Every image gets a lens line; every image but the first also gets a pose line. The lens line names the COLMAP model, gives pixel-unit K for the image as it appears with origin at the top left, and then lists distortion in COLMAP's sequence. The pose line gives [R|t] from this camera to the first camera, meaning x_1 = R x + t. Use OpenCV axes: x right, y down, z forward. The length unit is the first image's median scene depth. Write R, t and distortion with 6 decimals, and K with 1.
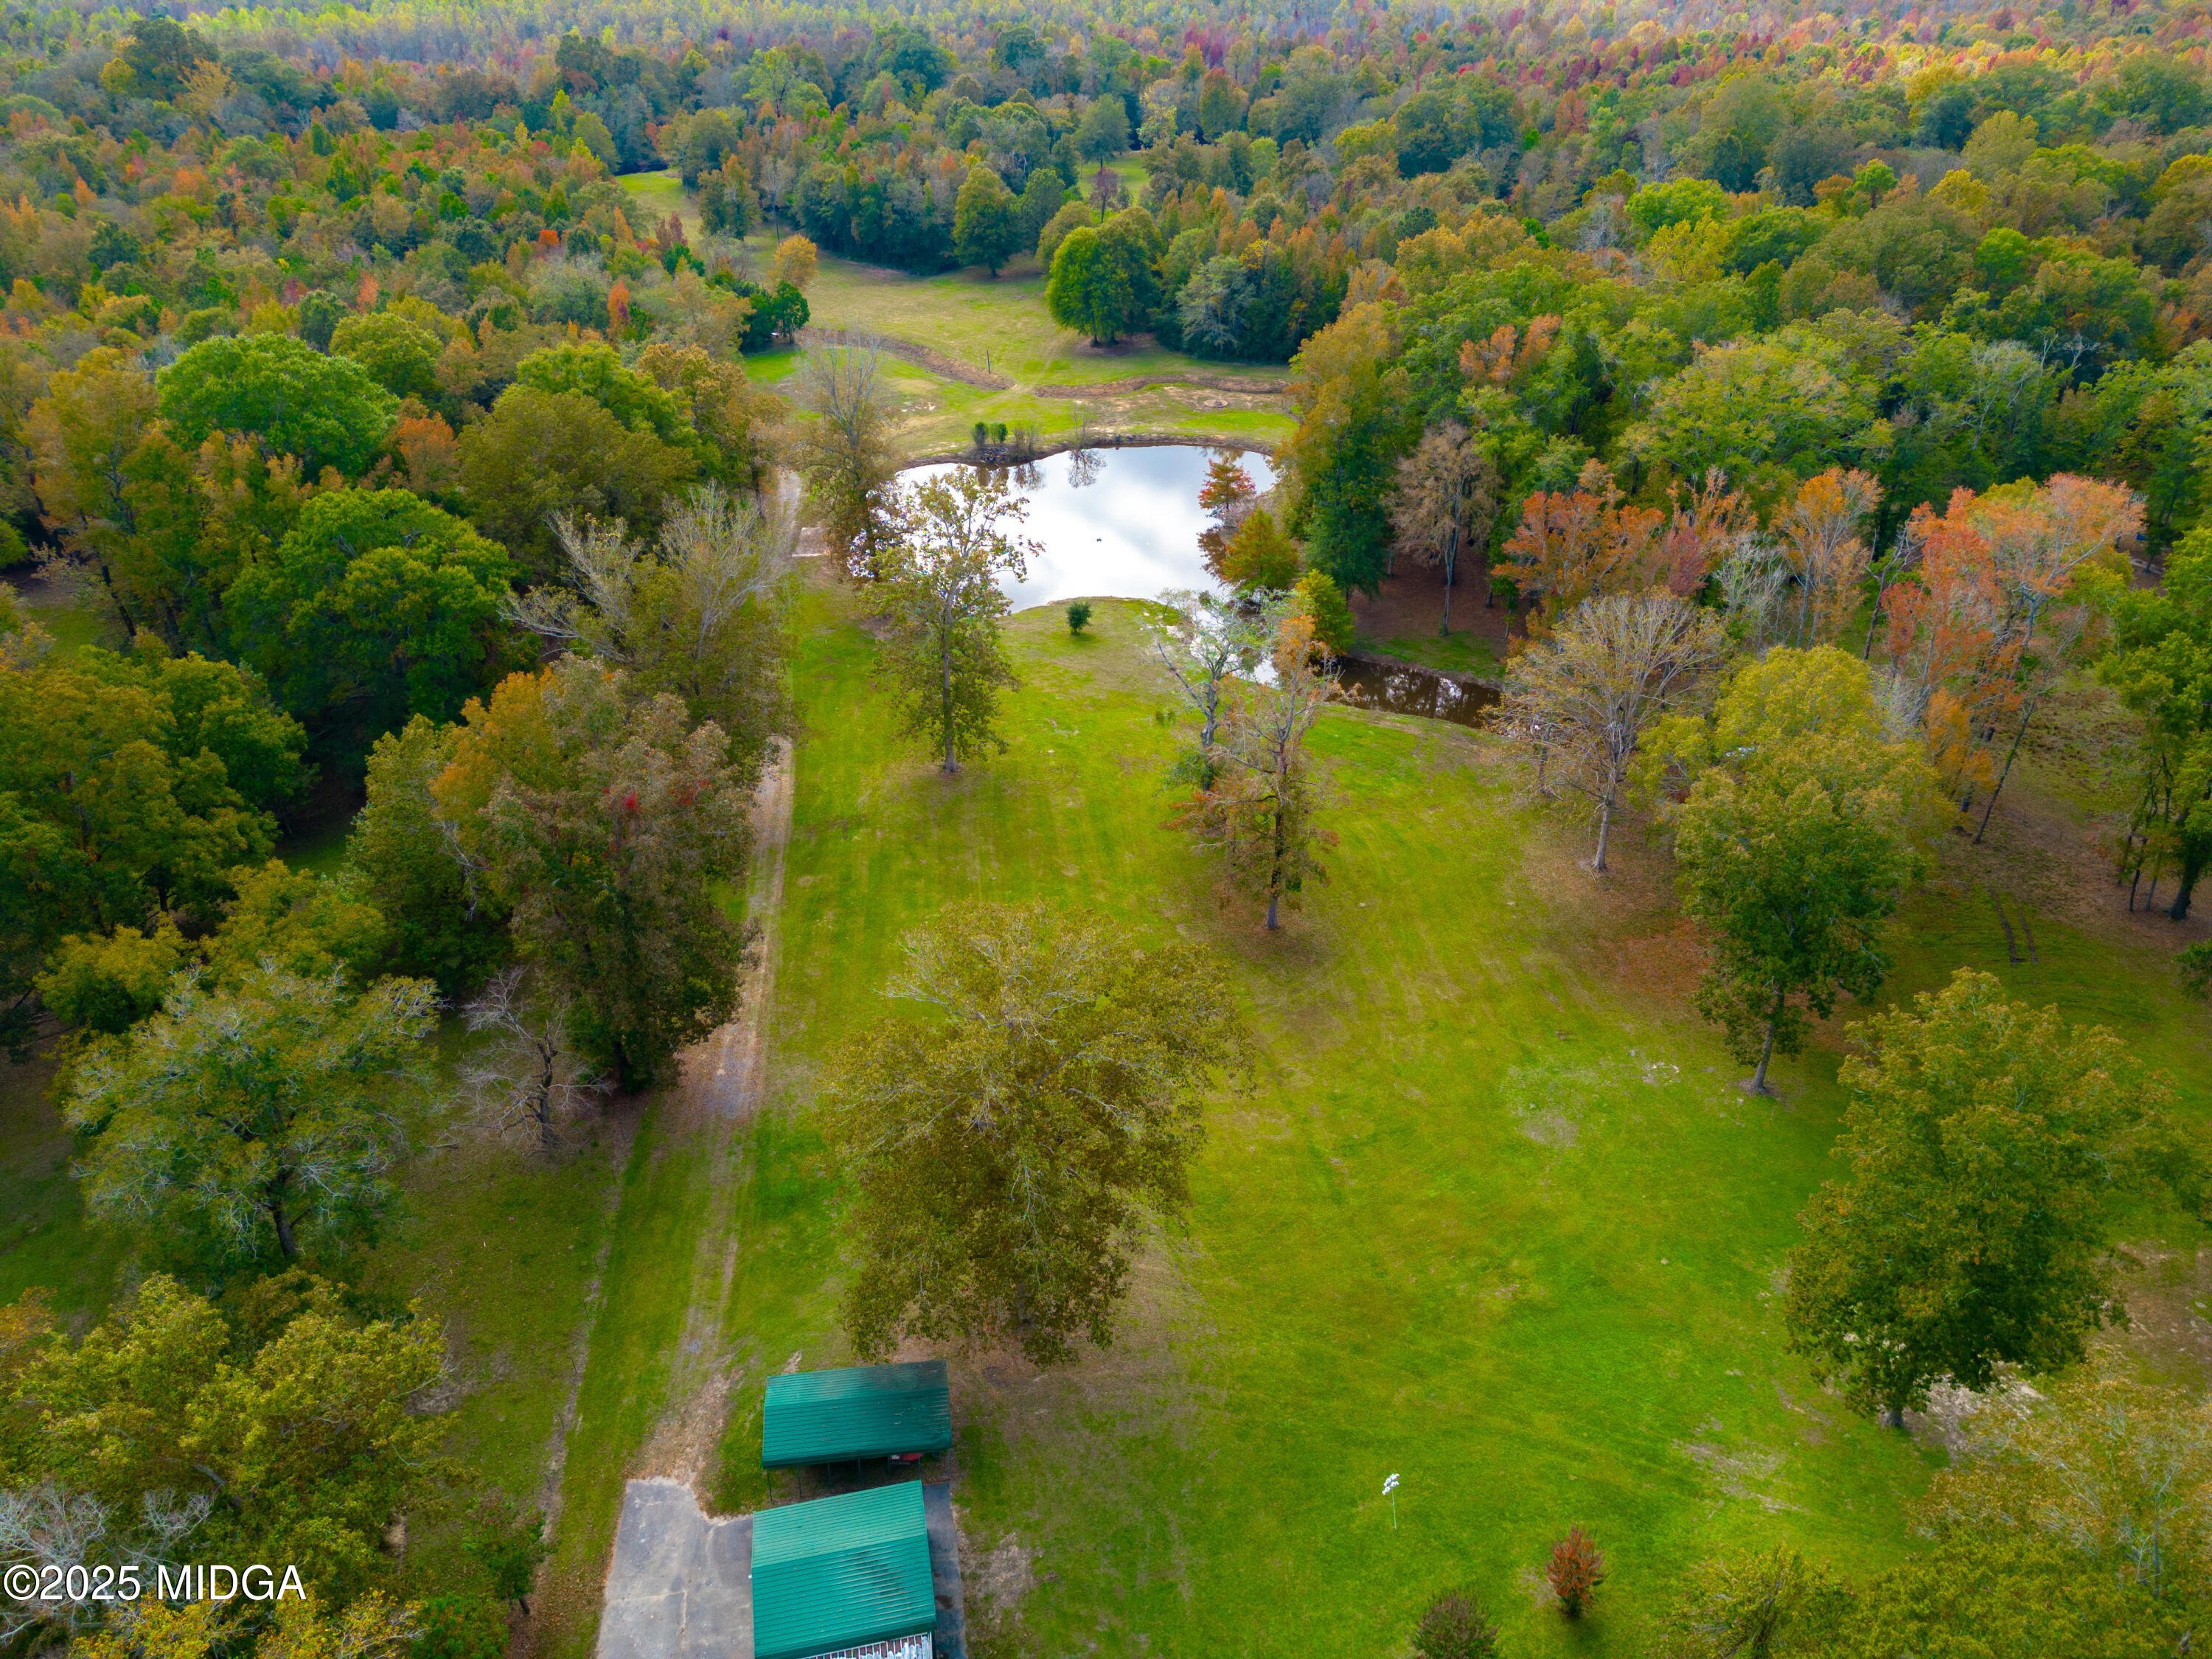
lens RADIAL K [[1569.3, 0, 1106.0], [0, 1569.3, 829.5], [0, 0, 1]] dist [0.079665, -0.065394]
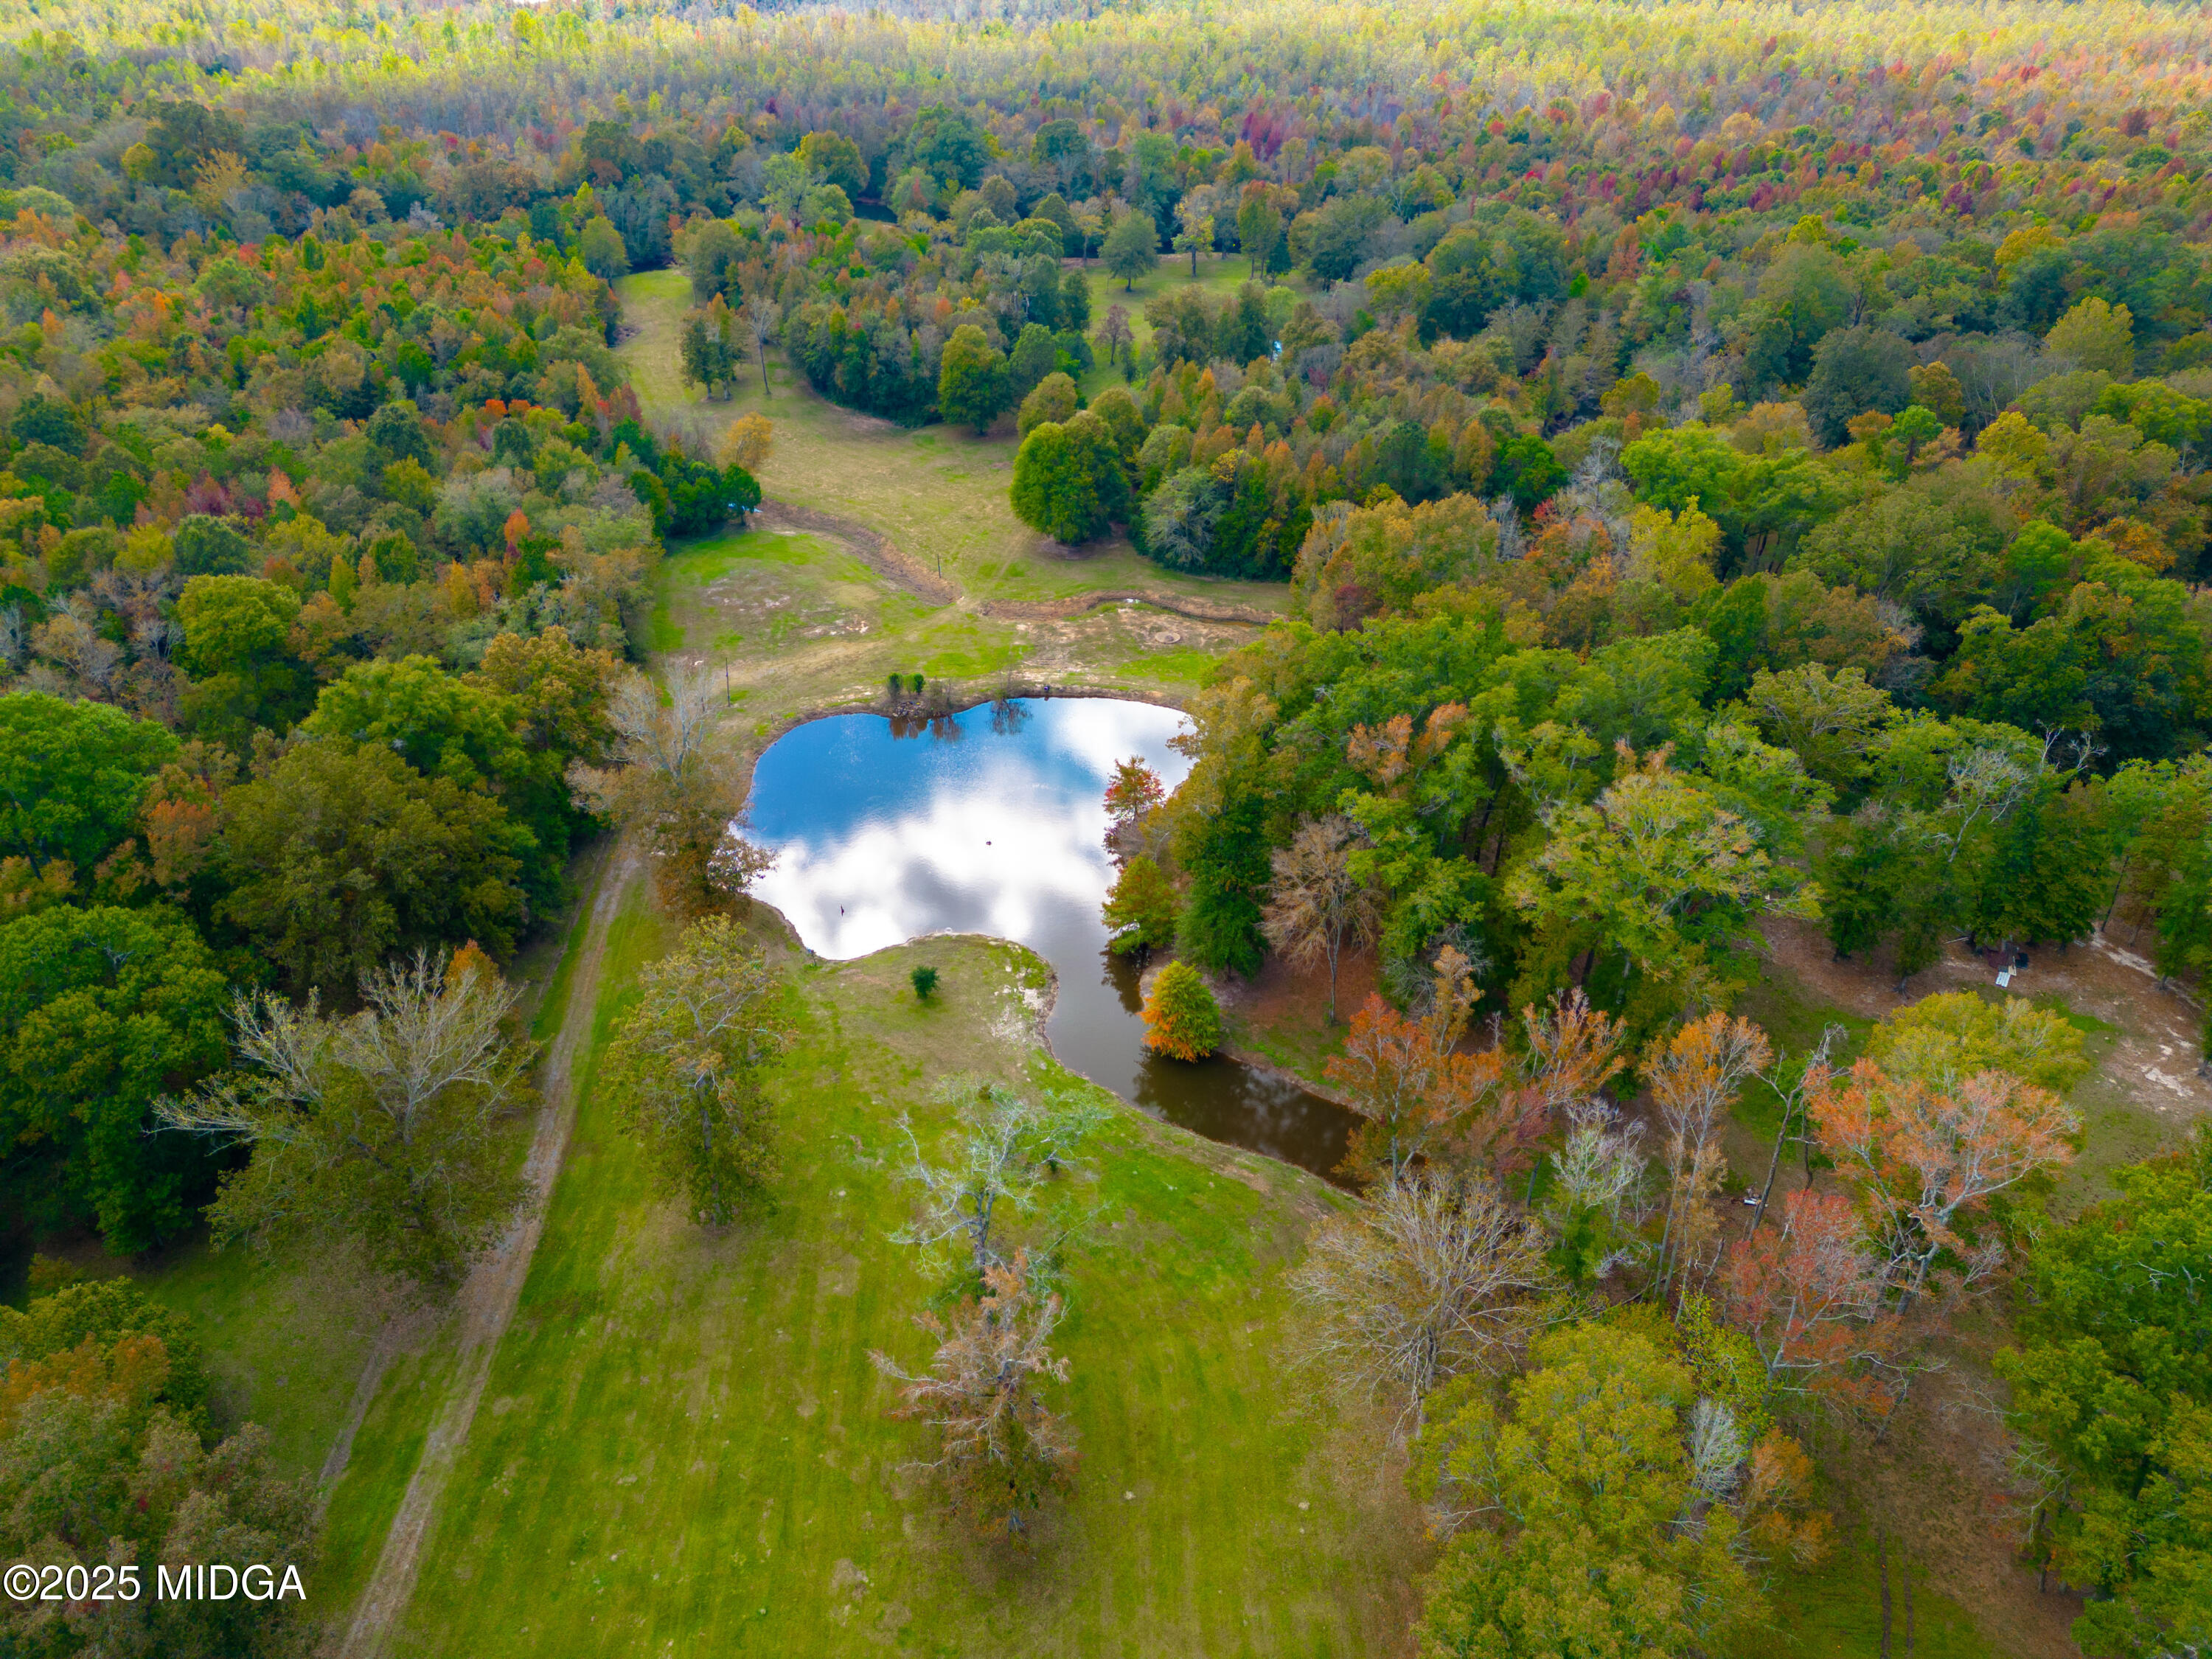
lens RADIAL K [[1556.9, 0, 1106.0], [0, 1556.9, 829.5], [0, 0, 1]] dist [0.096593, -0.094699]
pose [[0.996503, 0.056680, -0.061398, 0.083453], [-0.055422, 0.998221, 0.021993, -0.151500], [0.062535, -0.018513, 0.997871, 0.067921]]
